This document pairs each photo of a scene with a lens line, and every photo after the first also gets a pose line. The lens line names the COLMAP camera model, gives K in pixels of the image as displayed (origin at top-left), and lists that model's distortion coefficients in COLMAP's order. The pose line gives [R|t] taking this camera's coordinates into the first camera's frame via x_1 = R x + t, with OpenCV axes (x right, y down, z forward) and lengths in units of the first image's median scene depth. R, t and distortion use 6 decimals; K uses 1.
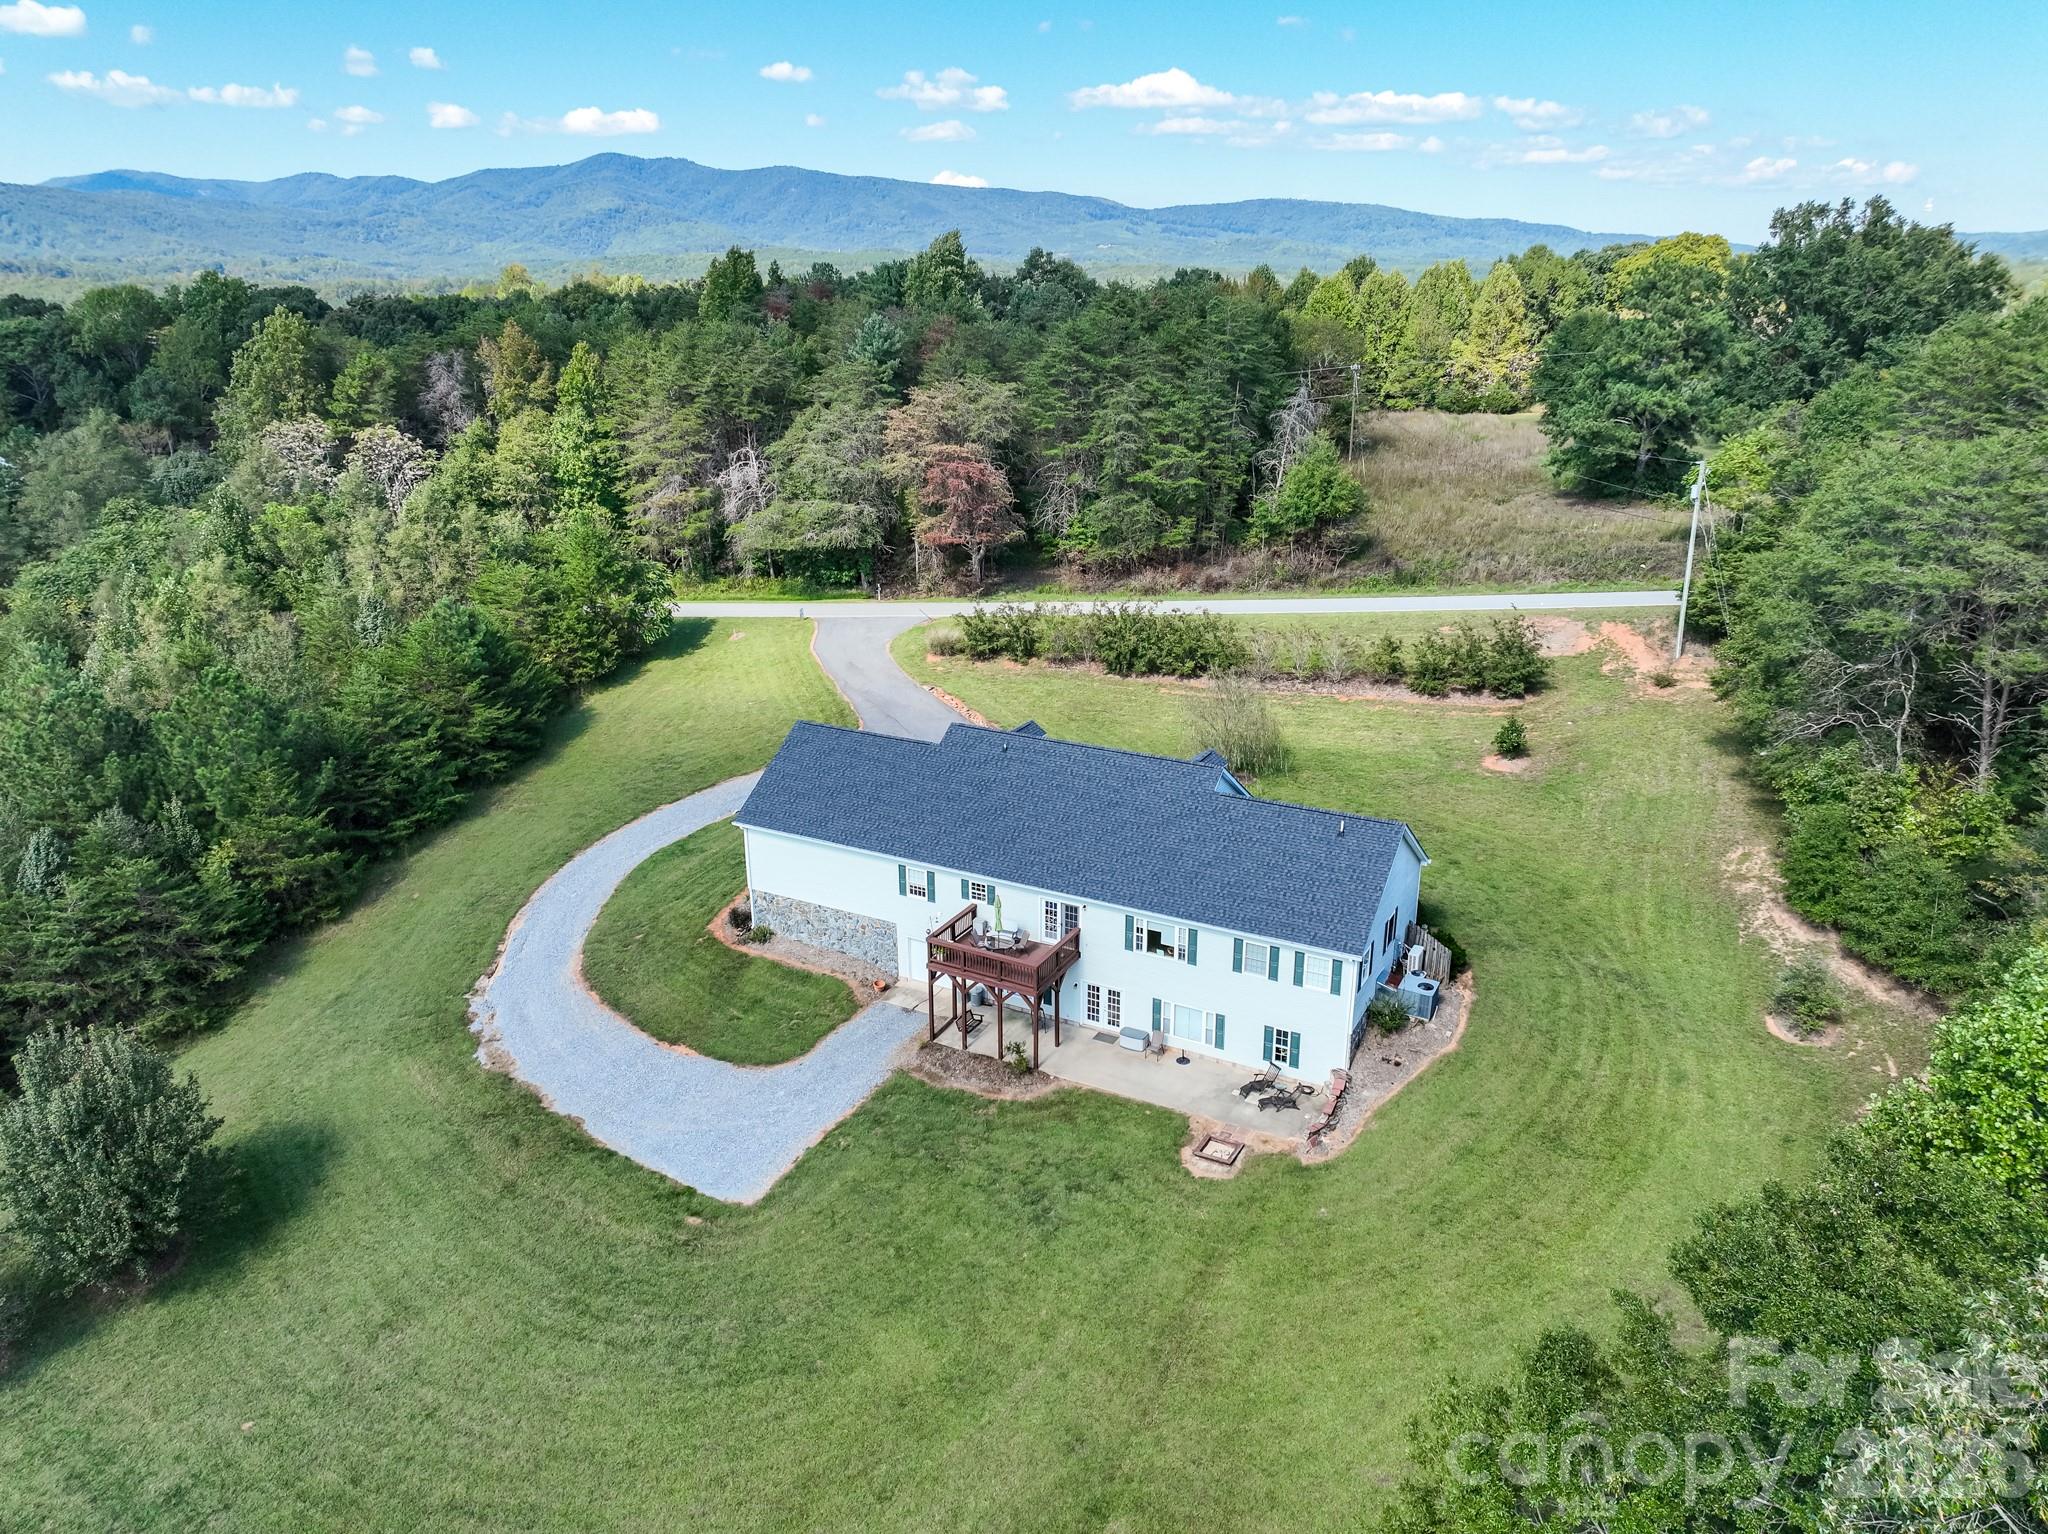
lens RADIAL K [[1430.9, 0, 1048.8], [0, 1430.9, 762.6], [0, 0, 1]] dist [0.022073, -0.001092]
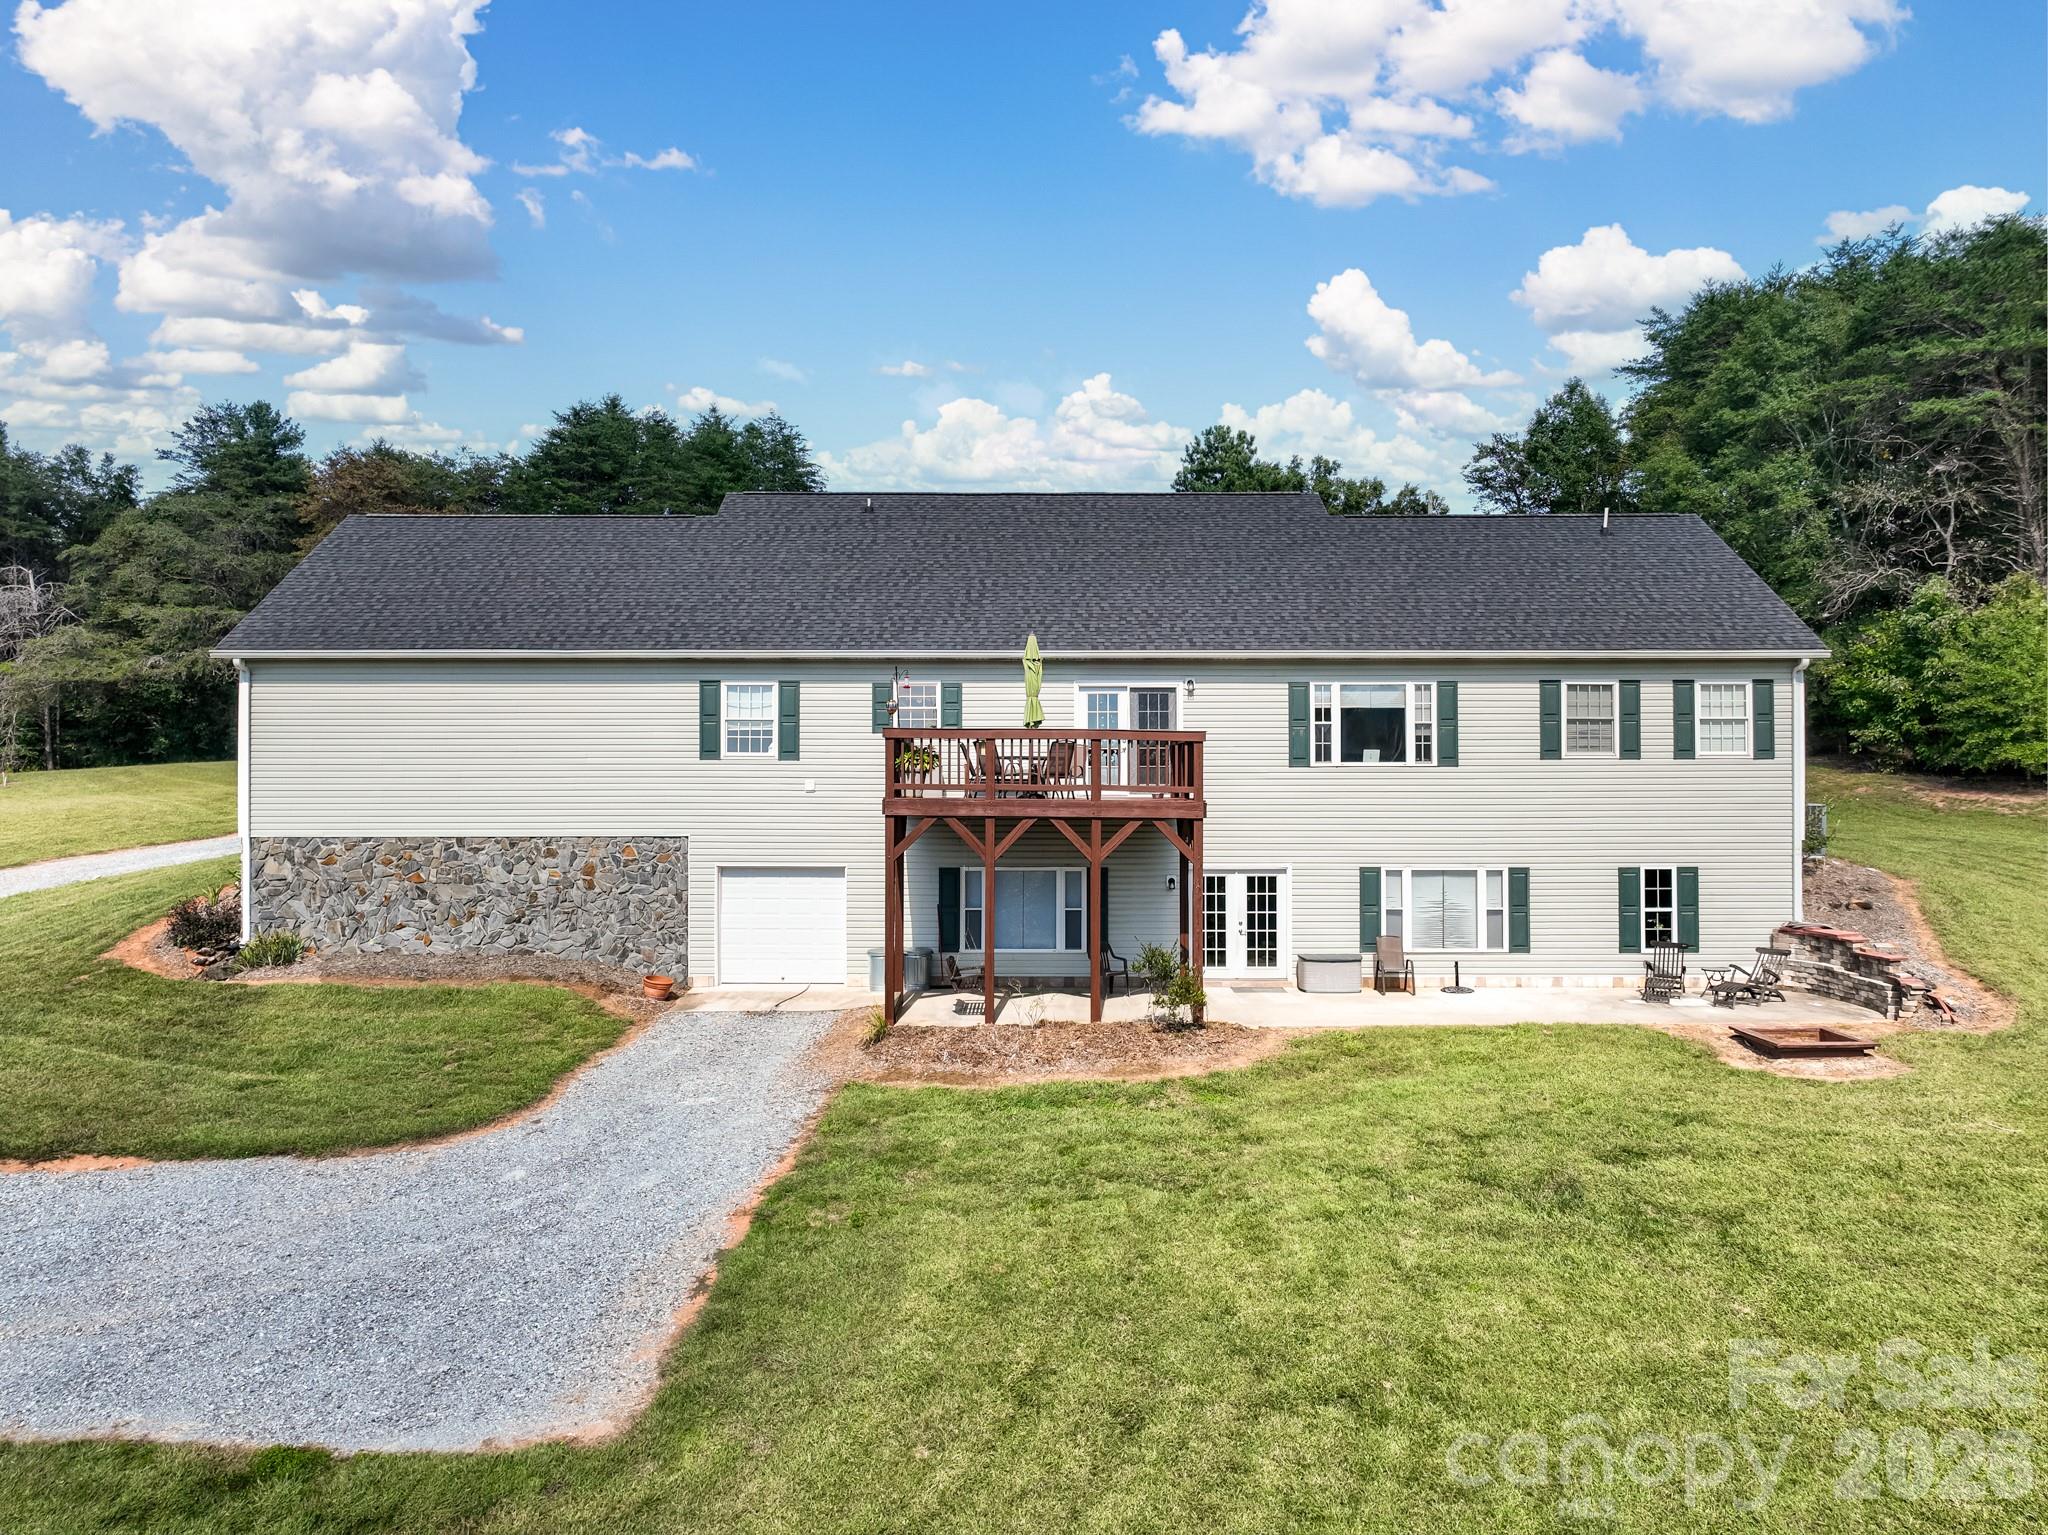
lens RADIAL K [[1430.9, 0, 1048.8], [0, 1430.9, 763.1], [0, 0, 1]] dist [0.022073, -0.001092]
pose [[0.885335, 0.005646, 0.464920, -0.230057], [0.148797, 0.943899, -0.294813, 0.255576], [-0.440502, 0.330187, 0.834826, 0.659486]]
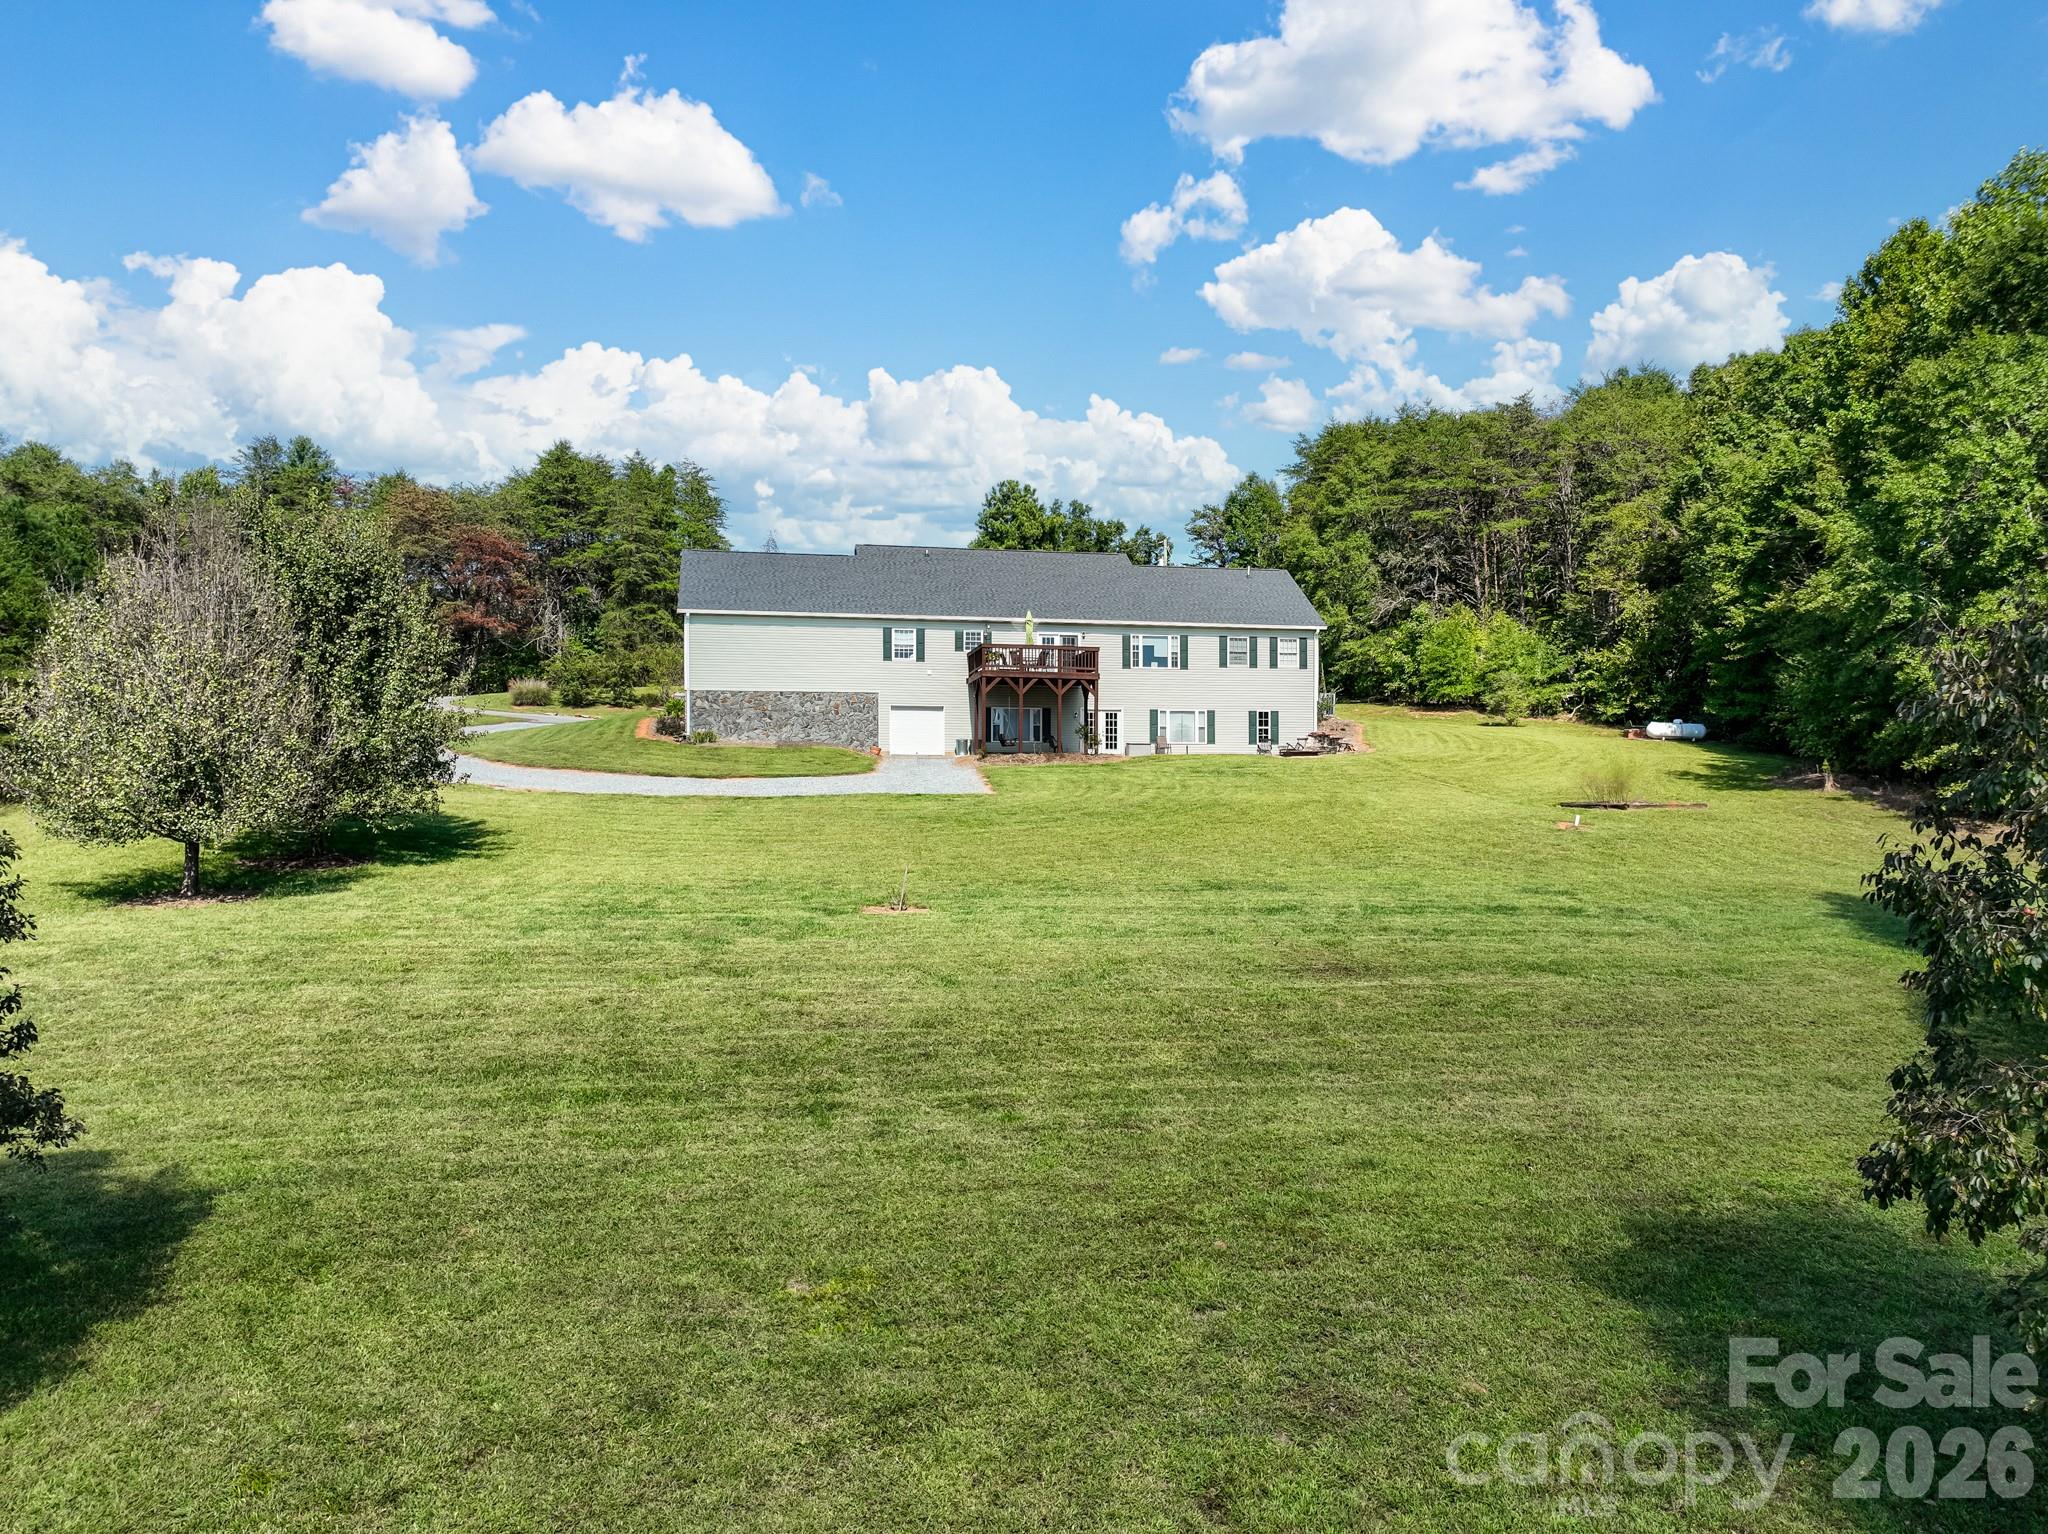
lens RADIAL K [[1430.9, 0, 1048.8], [0, 1430.9, 762.6], [0, 0, 1]] dist [0.022073, -0.001092]
pose [[0.780921, 0.016731, 0.624406, -0.706360], [0.196962, 0.942047, -0.271575, 0.502380], [-0.592763, 0.335063, 0.732369, 0.233099]]
